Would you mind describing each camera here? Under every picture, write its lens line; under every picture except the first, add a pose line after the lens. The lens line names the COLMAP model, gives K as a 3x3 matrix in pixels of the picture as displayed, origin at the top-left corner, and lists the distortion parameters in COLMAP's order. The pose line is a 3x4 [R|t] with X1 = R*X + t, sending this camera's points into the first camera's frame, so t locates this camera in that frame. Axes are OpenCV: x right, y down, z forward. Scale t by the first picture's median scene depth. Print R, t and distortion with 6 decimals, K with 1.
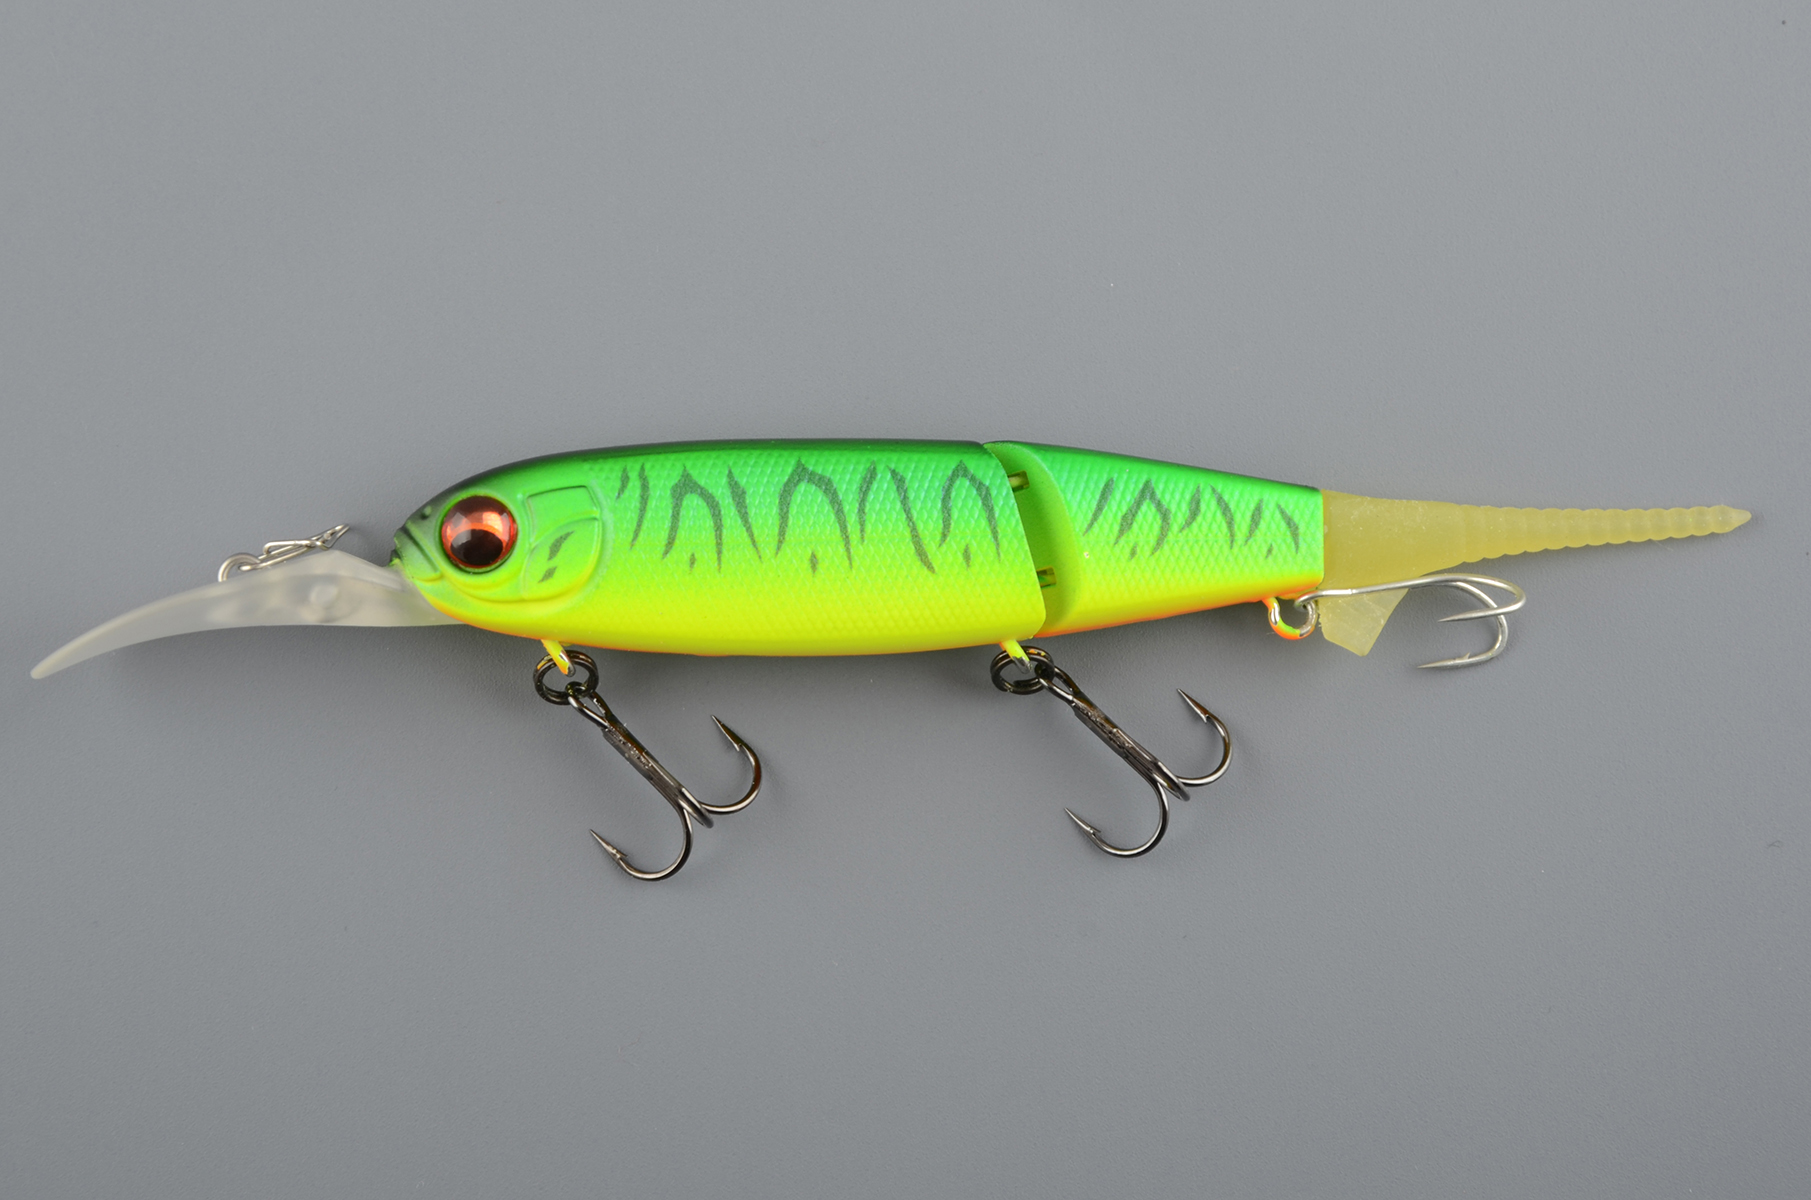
lens RADIAL K [[7147.4, 0, 905.5], [0, 7147.4, 600.0], [0, 0, 1]] dist [-0.179317, 0.705393]
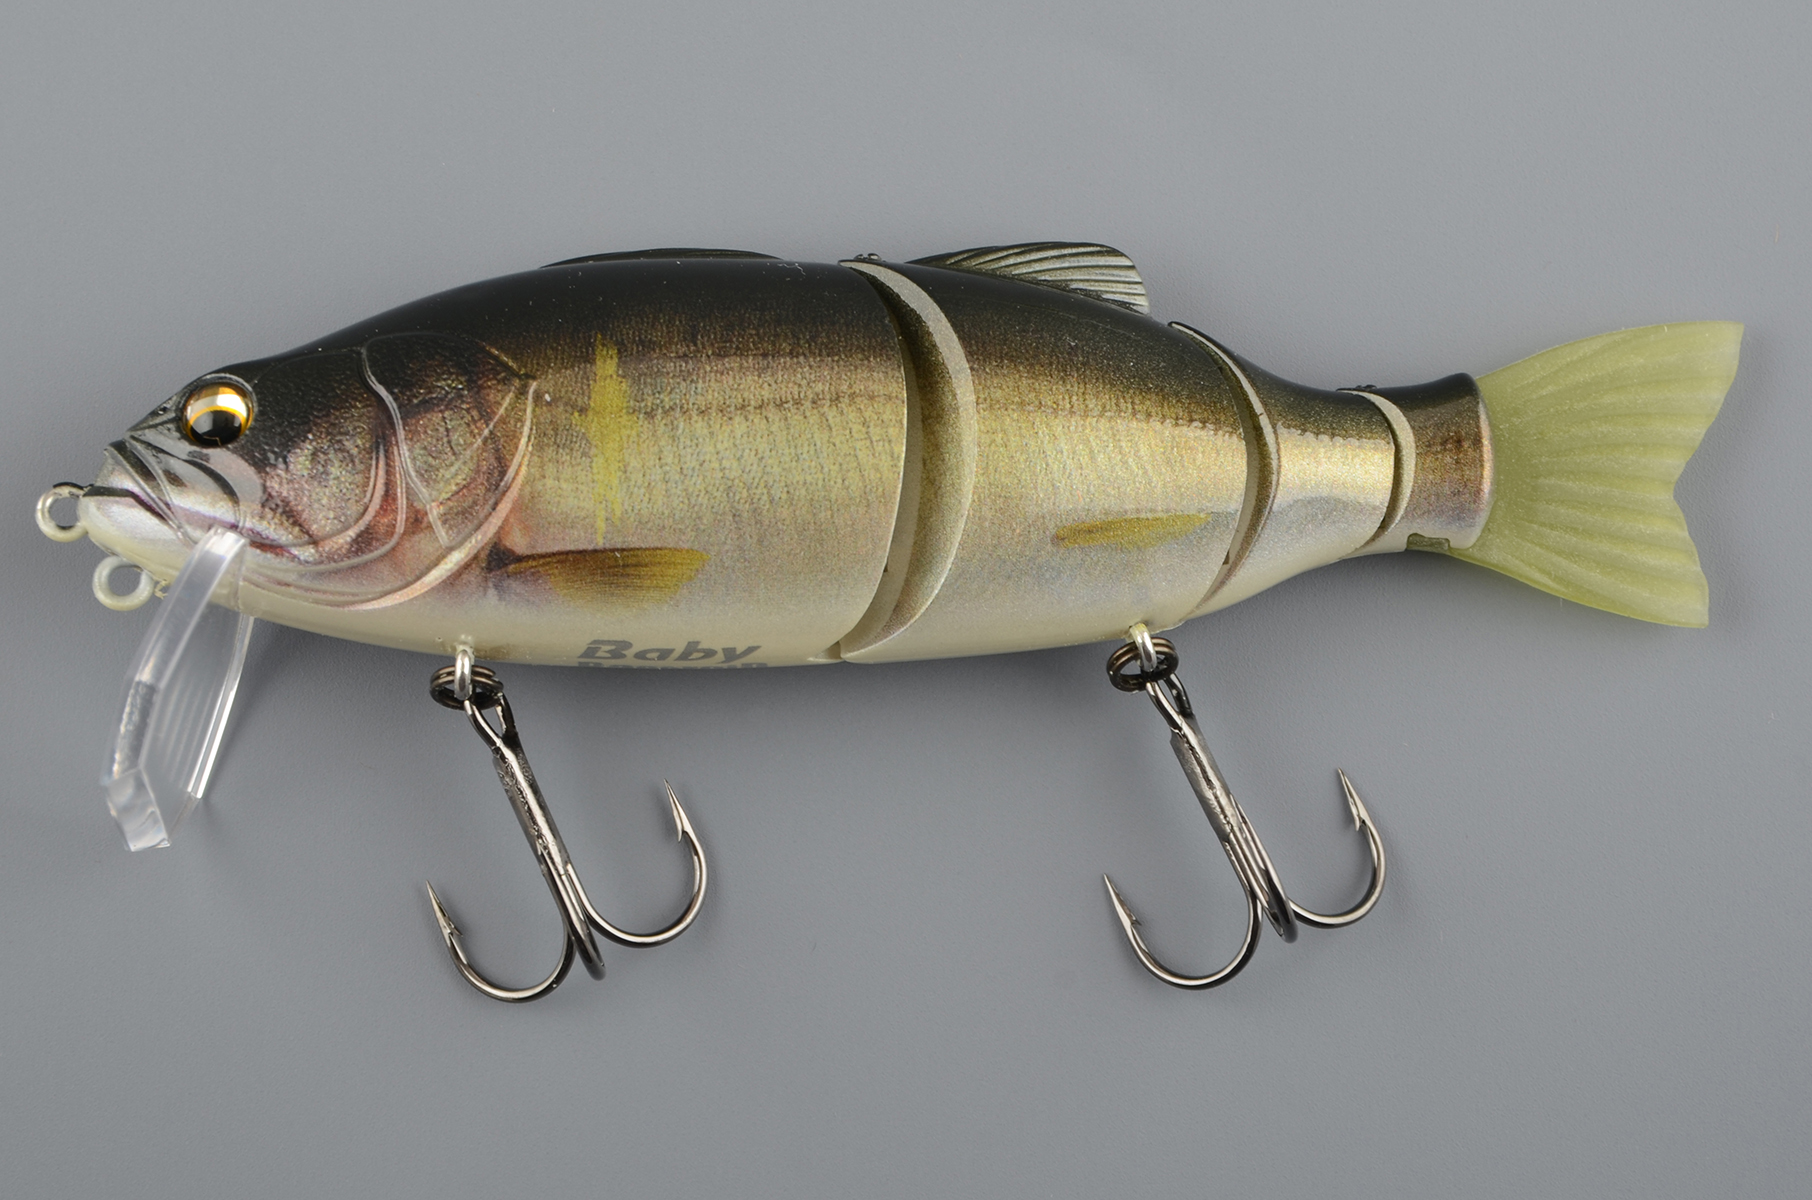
lens RADIAL K [[5832.4, 0, 906.0], [0, 5832.4, 600.0], [0, 0, 1]] dist [0.044834, 0.627507]
pose [[0.998941, 0.042794, -0.016904, 0.003970], [-0.042998, 0.999004, -0.011946, 0.001978], [0.016376, 0.012661, 0.999786, 0.161765]]
